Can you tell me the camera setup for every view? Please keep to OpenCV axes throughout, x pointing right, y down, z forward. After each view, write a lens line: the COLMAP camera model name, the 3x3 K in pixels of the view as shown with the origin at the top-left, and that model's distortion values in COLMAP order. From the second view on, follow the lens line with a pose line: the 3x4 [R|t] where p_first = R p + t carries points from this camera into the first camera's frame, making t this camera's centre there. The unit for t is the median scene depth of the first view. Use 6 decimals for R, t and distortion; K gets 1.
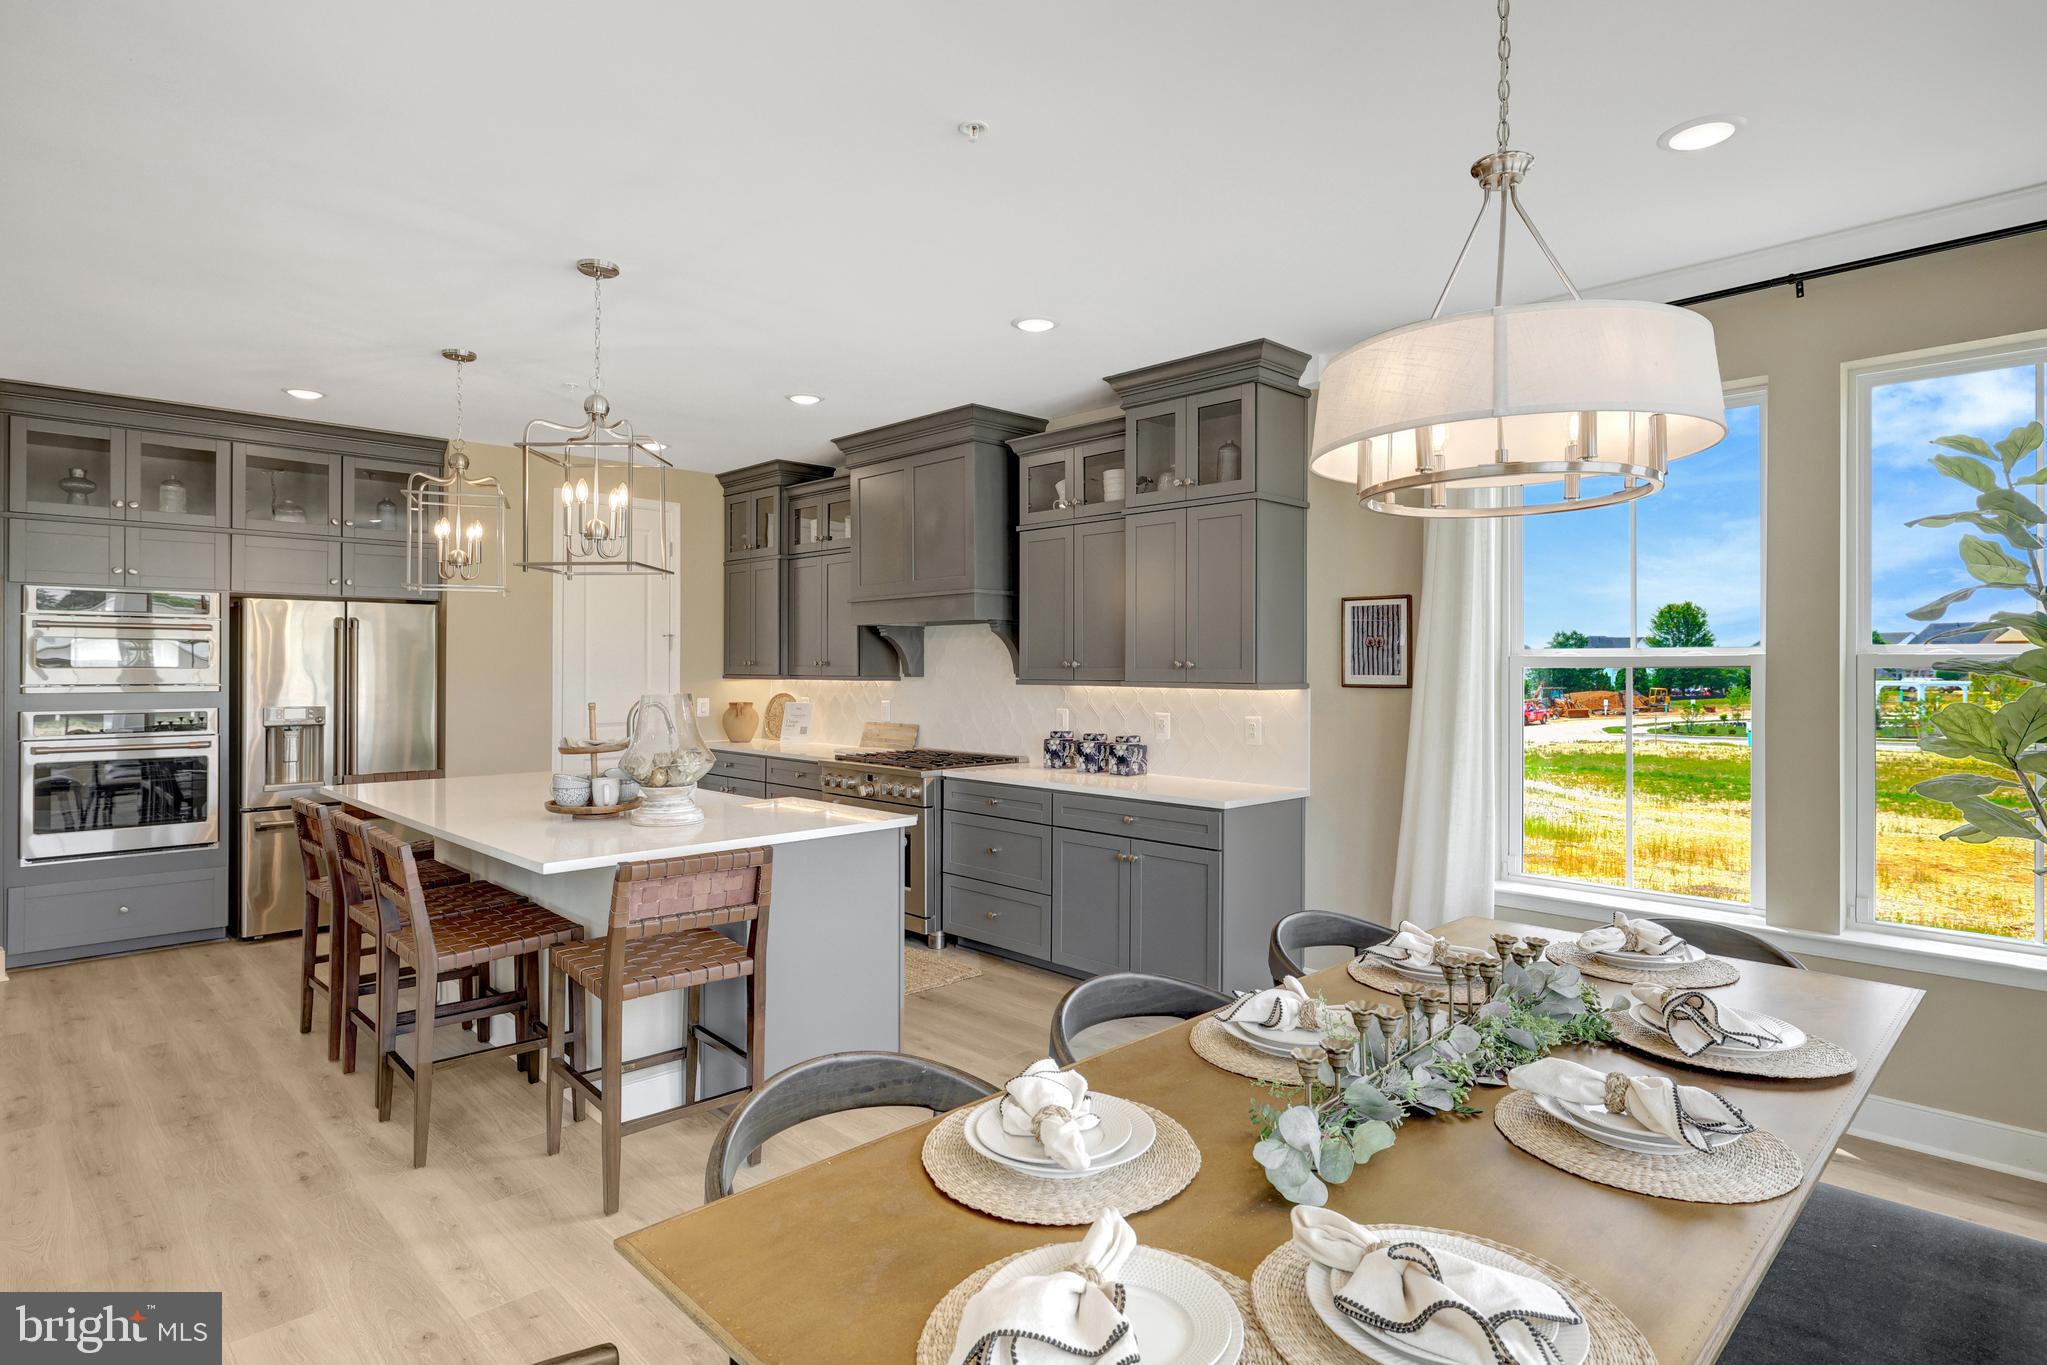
lens RADIAL K [[1065.3, 0, 1026.0], [0, 1065.3, 660.5], [0, 0, 1]] dist [0.001077, 0.000284]
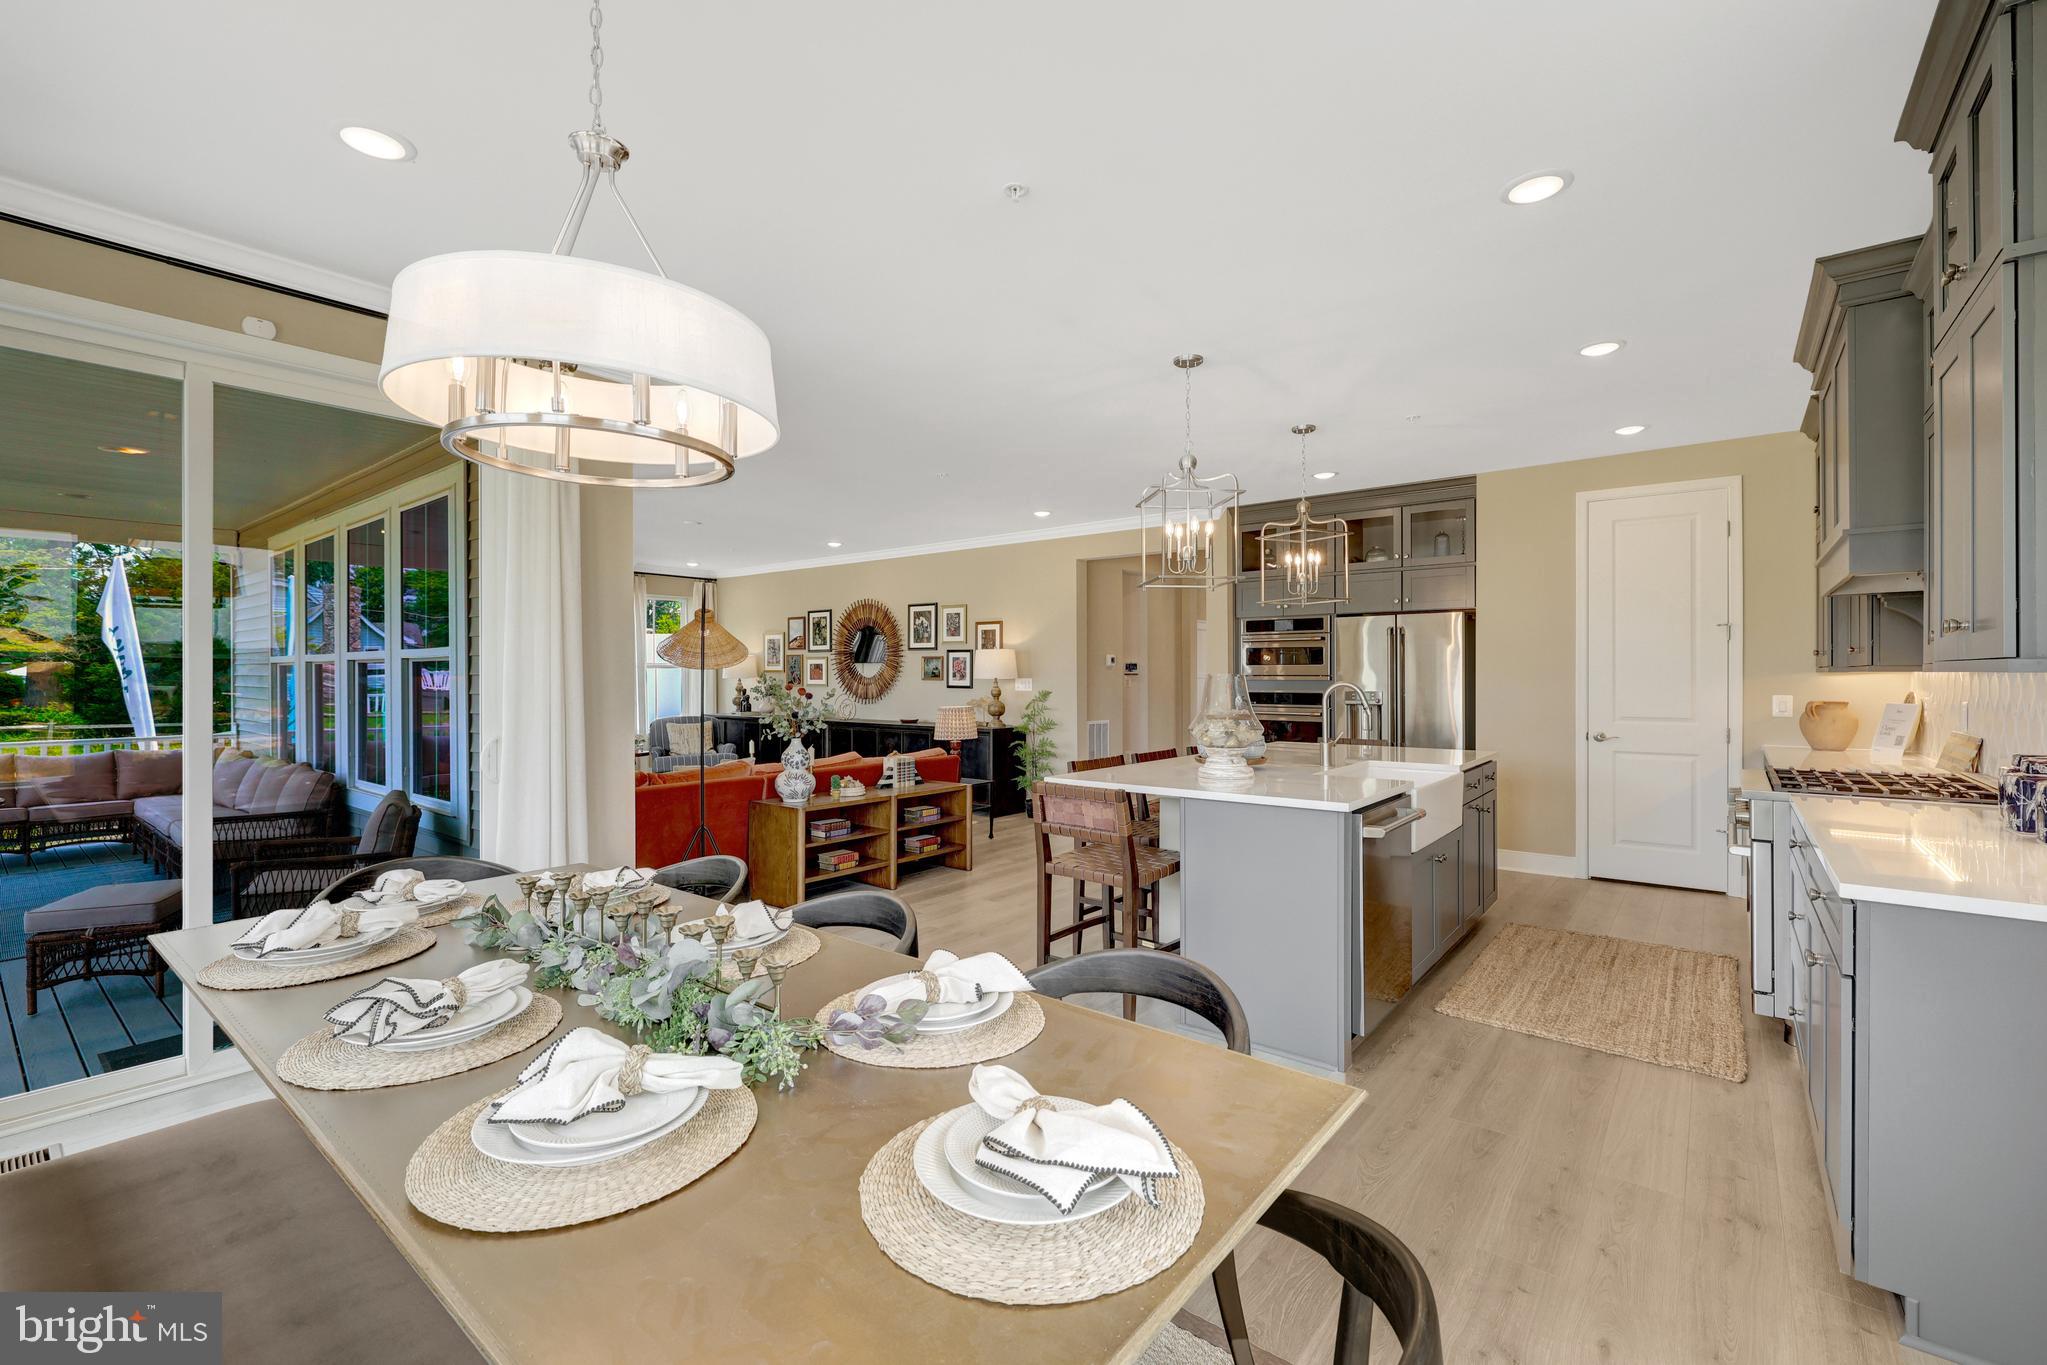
lens RADIAL K [[876.6, 0, 1021.9], [0, 876.6, 668.2], [0, 0, 1]] dist [-0.000602, 0.000854]
pose [[0.116399, -0.010684, -0.993145, 0.463720], [0.008114, 0.999919, -0.009806, 0.022332], [0.993169, -0.006917, 0.116476, 0.447109]]
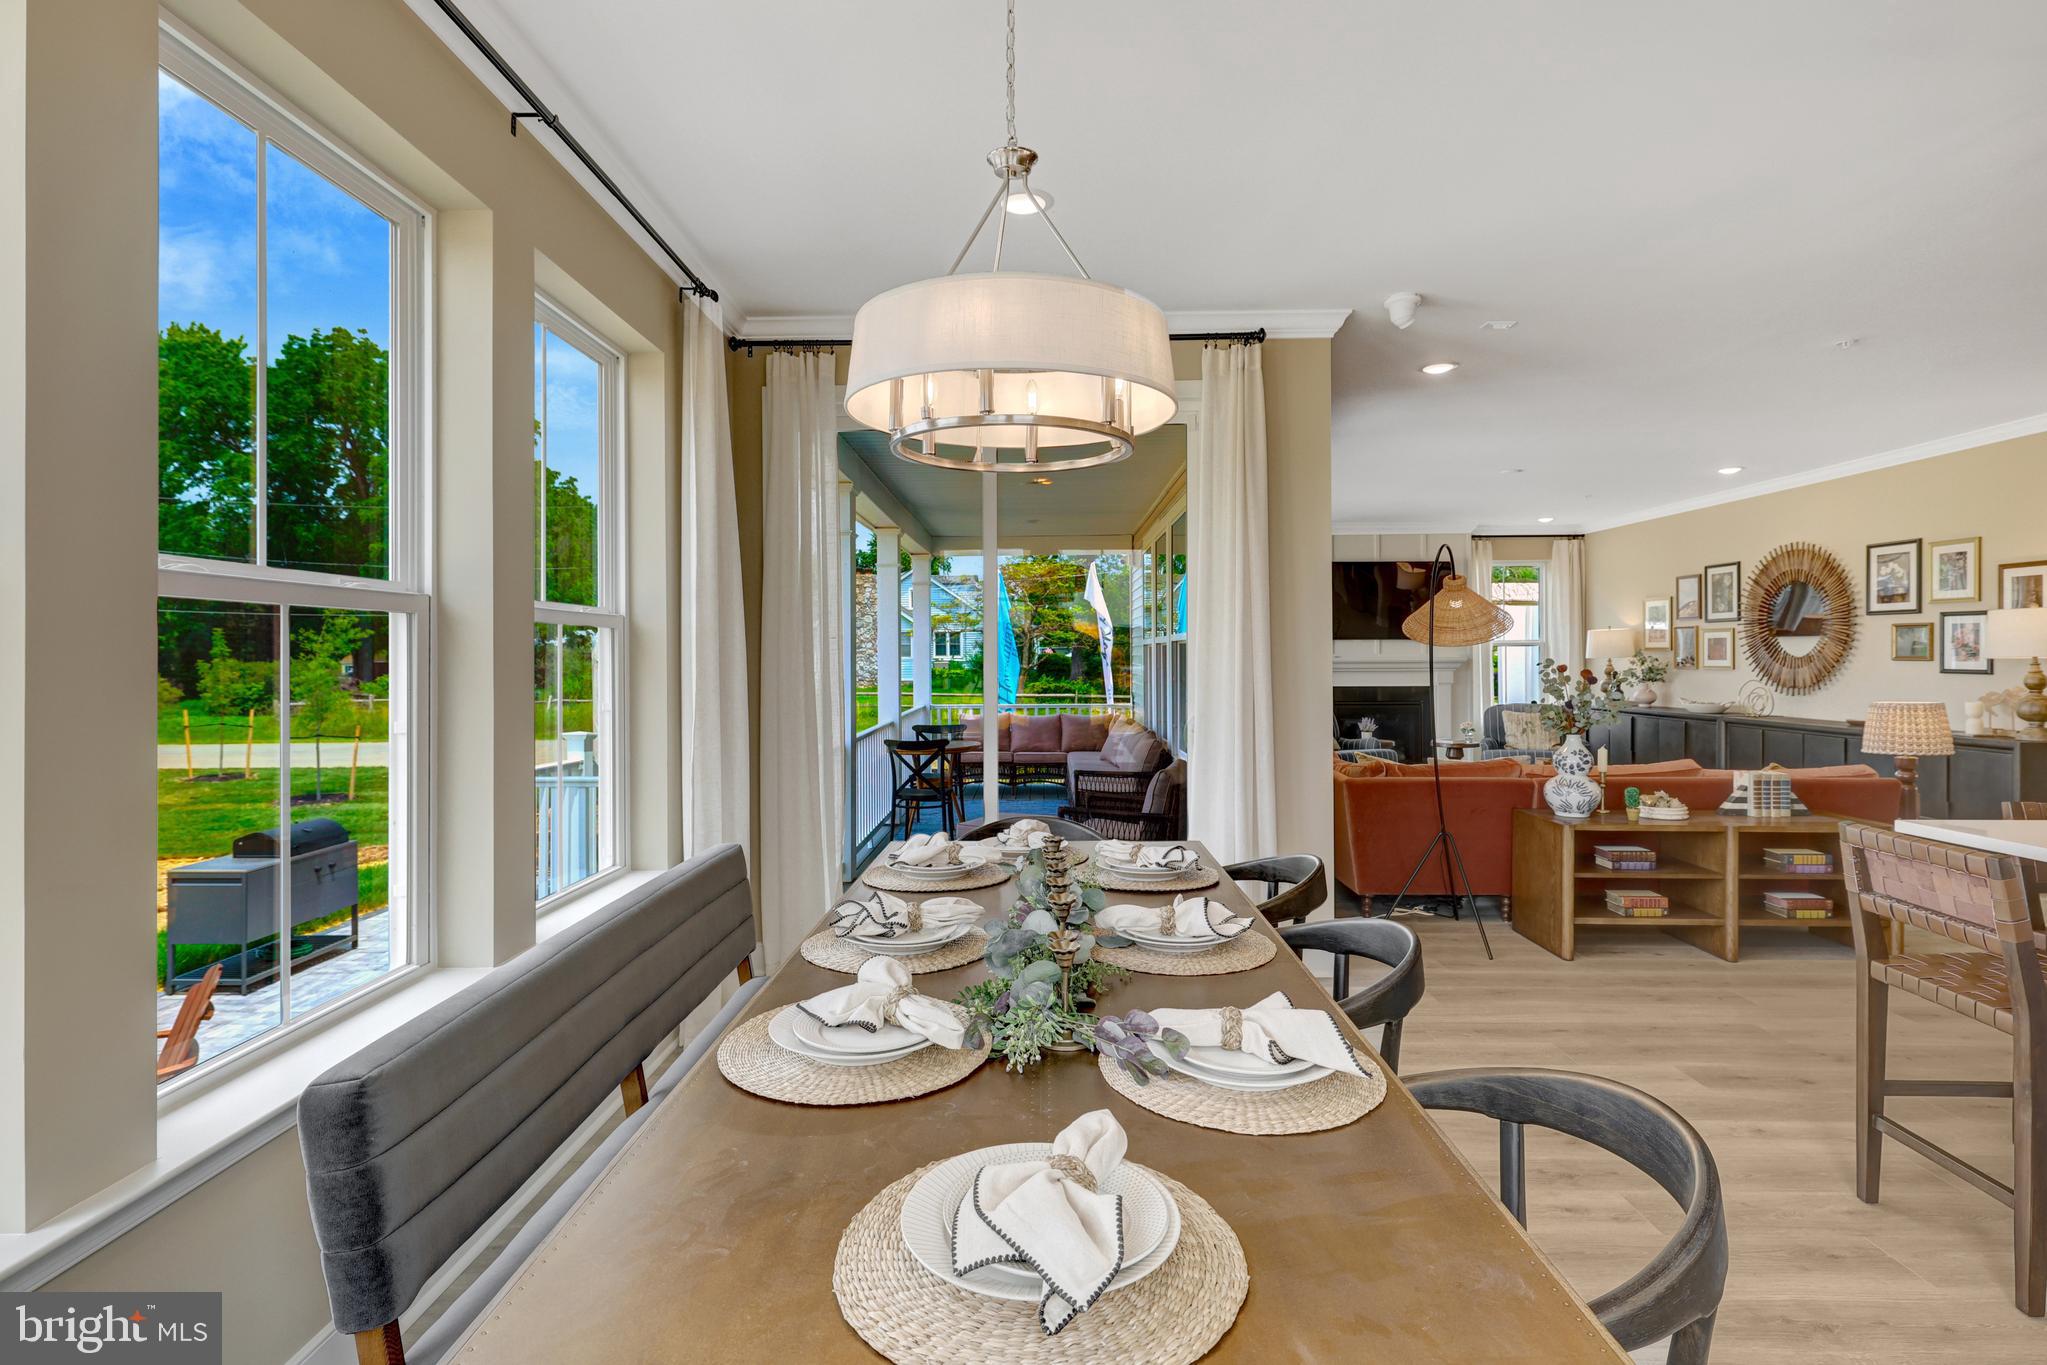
lens RADIAL K [[996.1, 0, 1019.7], [0, 996.1, 661.3], [0, 0, 1]] dist [0.001500, 0.000143]
pose [[-0.717739, 0.002367, -0.696308, 0.402434], [0.006057, 0.999978, -0.002844, 0.025098], [0.696286, -0.006258, -0.717737, 0.602089]]
